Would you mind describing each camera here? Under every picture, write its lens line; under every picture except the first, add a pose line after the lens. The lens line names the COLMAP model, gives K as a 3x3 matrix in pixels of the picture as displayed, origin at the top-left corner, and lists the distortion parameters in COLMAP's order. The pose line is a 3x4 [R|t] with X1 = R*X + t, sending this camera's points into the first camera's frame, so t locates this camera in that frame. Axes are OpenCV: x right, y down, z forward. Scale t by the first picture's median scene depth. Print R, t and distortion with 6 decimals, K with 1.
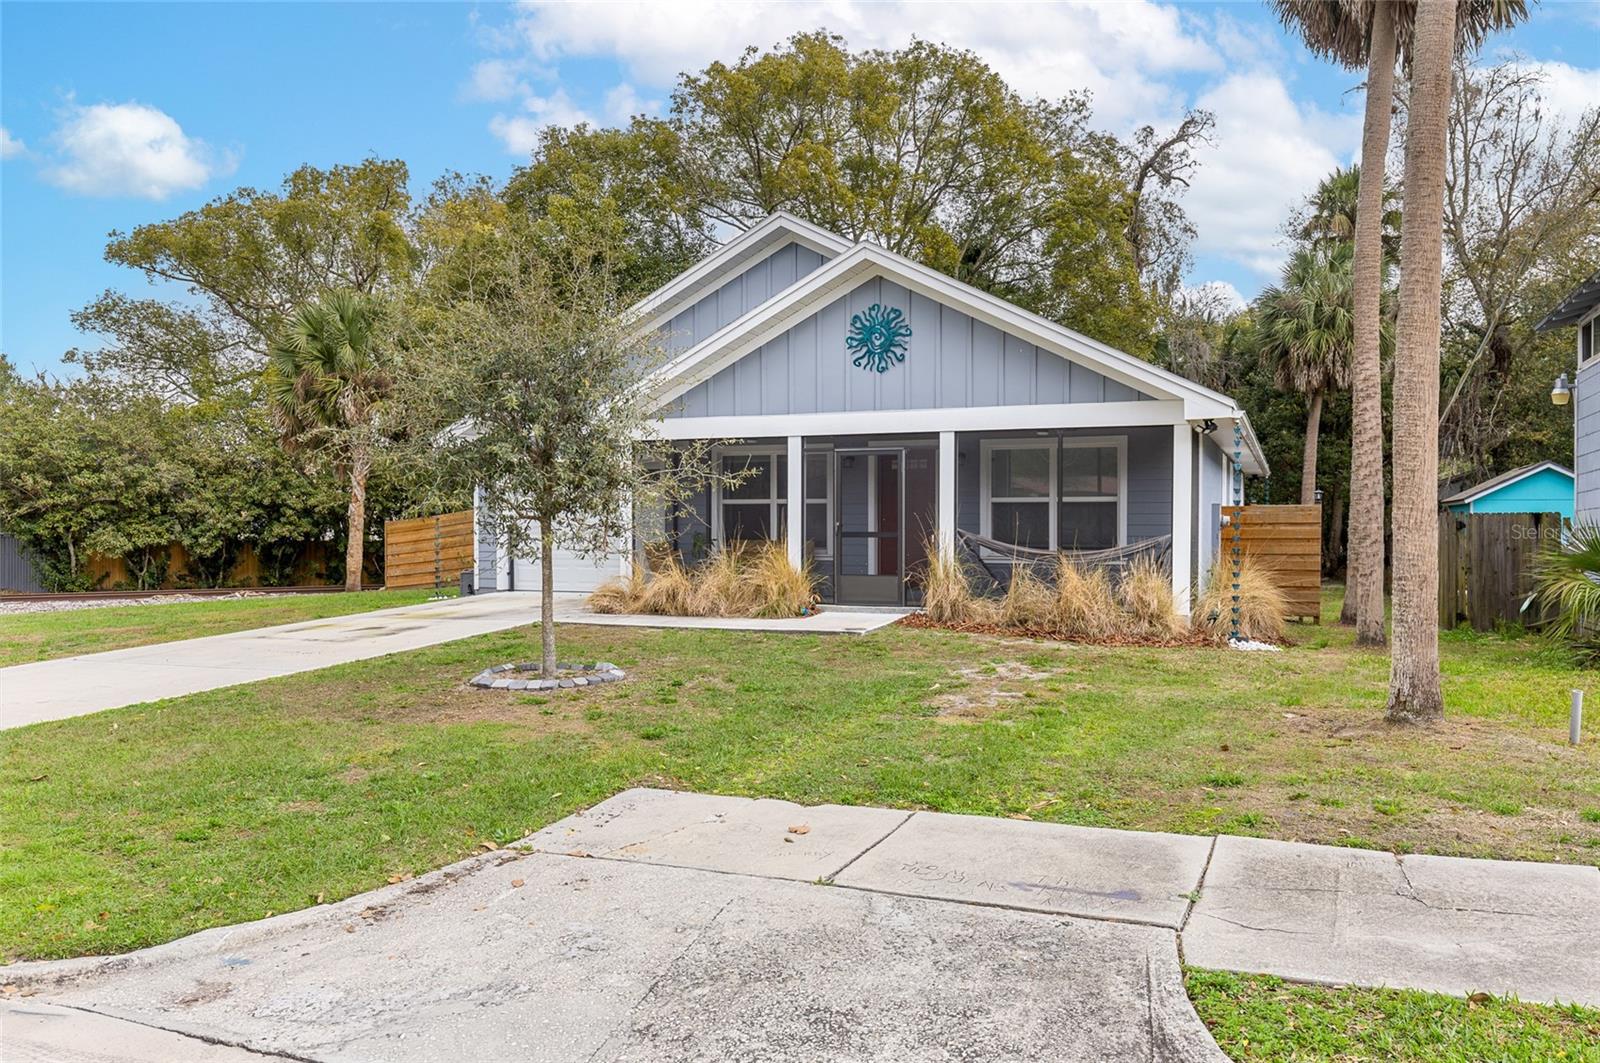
lens RADIAL K [[1178.7, 0, 798.8], [0, 1178.7, 536.3], [0, 0, 1]] dist [0.010730, -0.006820]
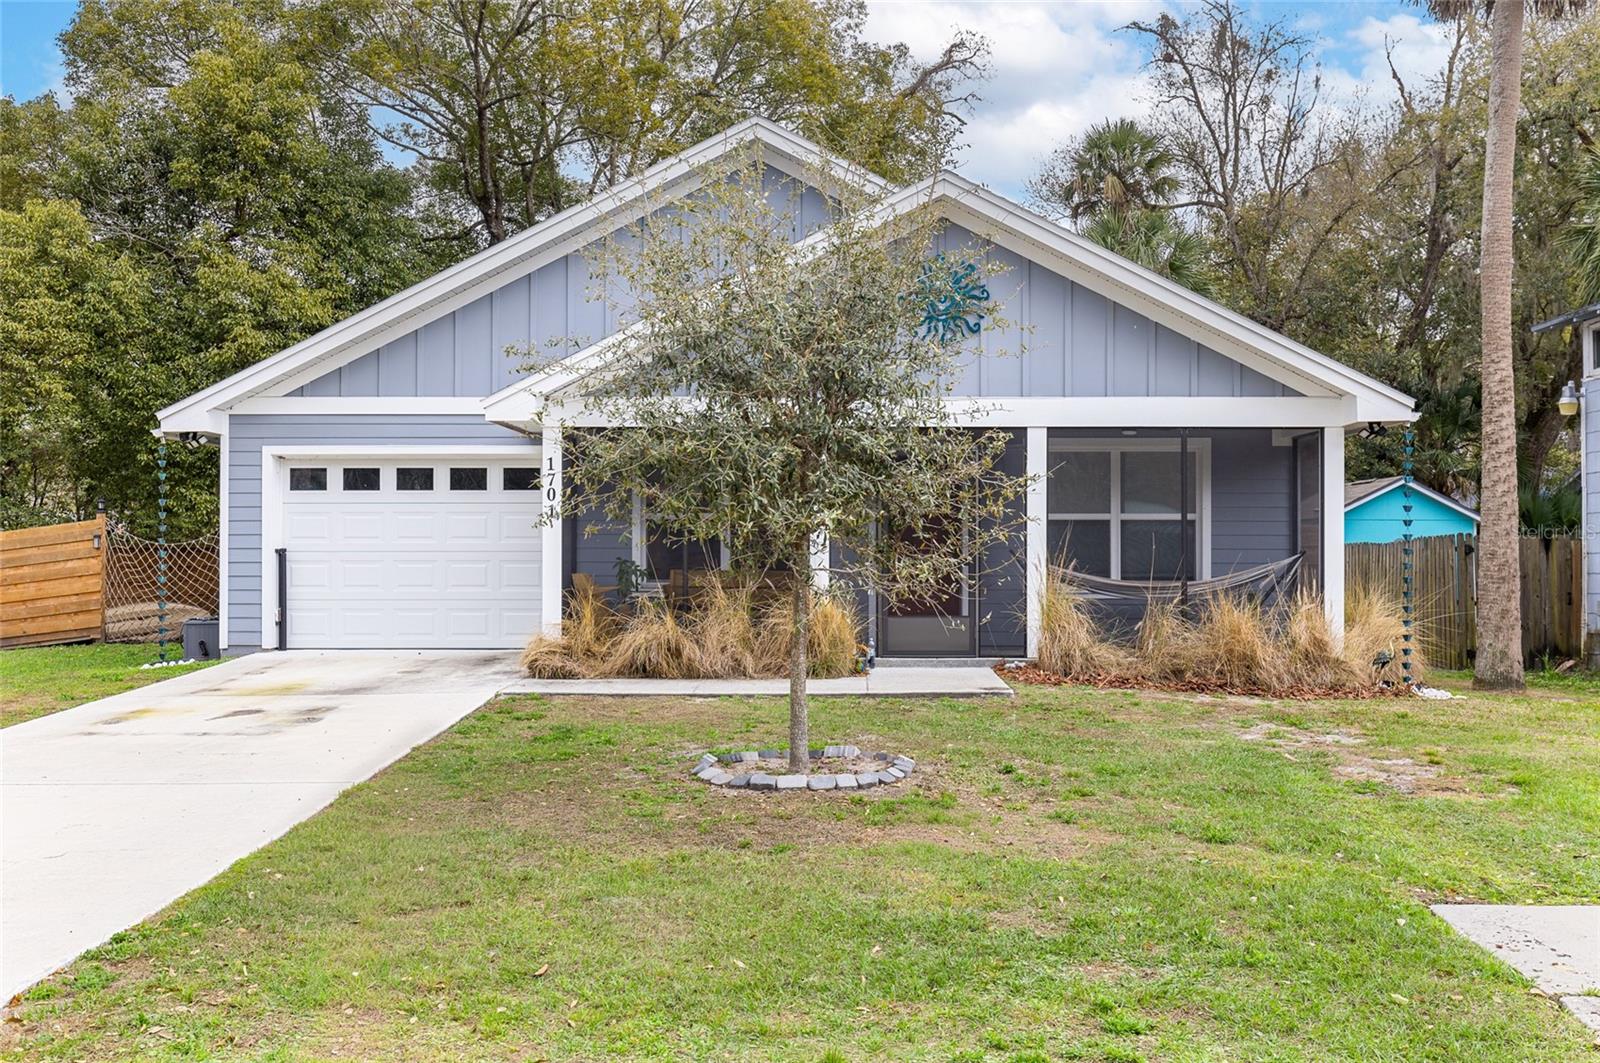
lens RADIAL K [[1592.7, 0, 798.2], [0, 1592.7, 528.7], [0, 0, 1]] dist [0.012844, 0.000000]
pose [[0.933801, 0.004289, 0.357767, -0.380449], [0.003466, 0.999773, -0.021032, -0.001702], [-0.357776, 0.020880, 0.933574, 0.088170]]
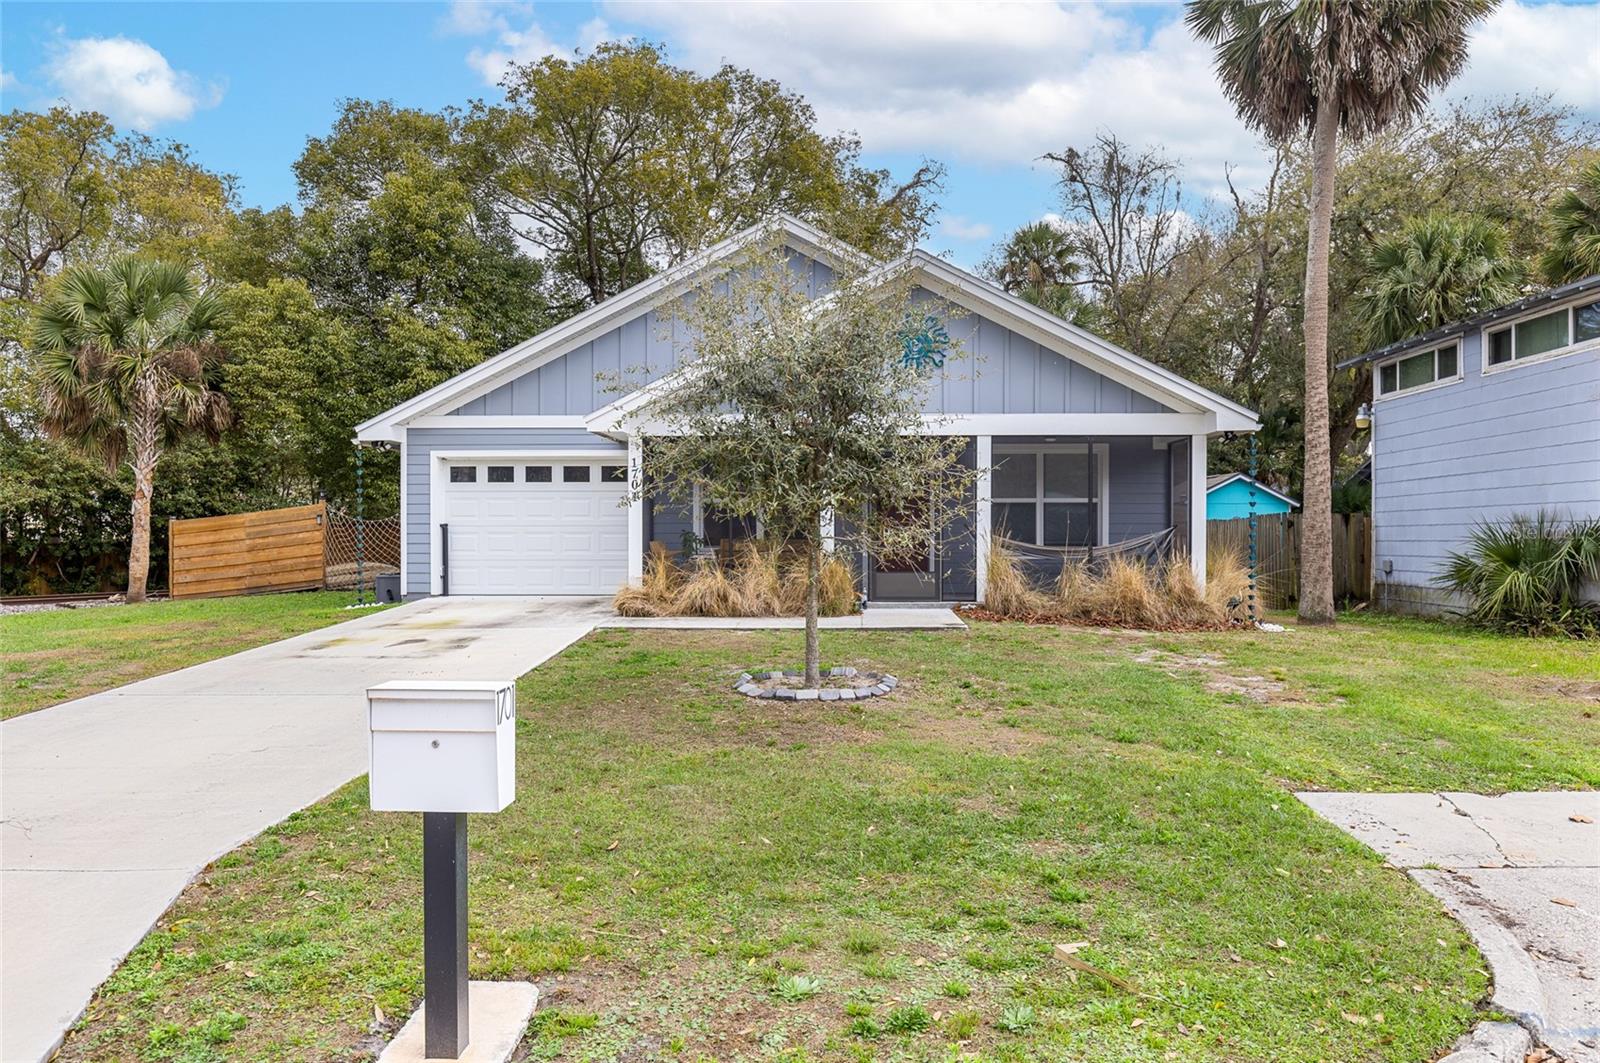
lens RADIAL K [[1097.6, 0, 798.1], [0, 1097.6, 527.8], [0, 0, 1]] dist [0.000172, -0.001829]
pose [[0.938475, -0.001866, 0.345341, -0.364662], [0.004204, 0.999973, -0.006022, -0.000605], [-0.345320, 0.007103, 0.938458, 0.127780]]
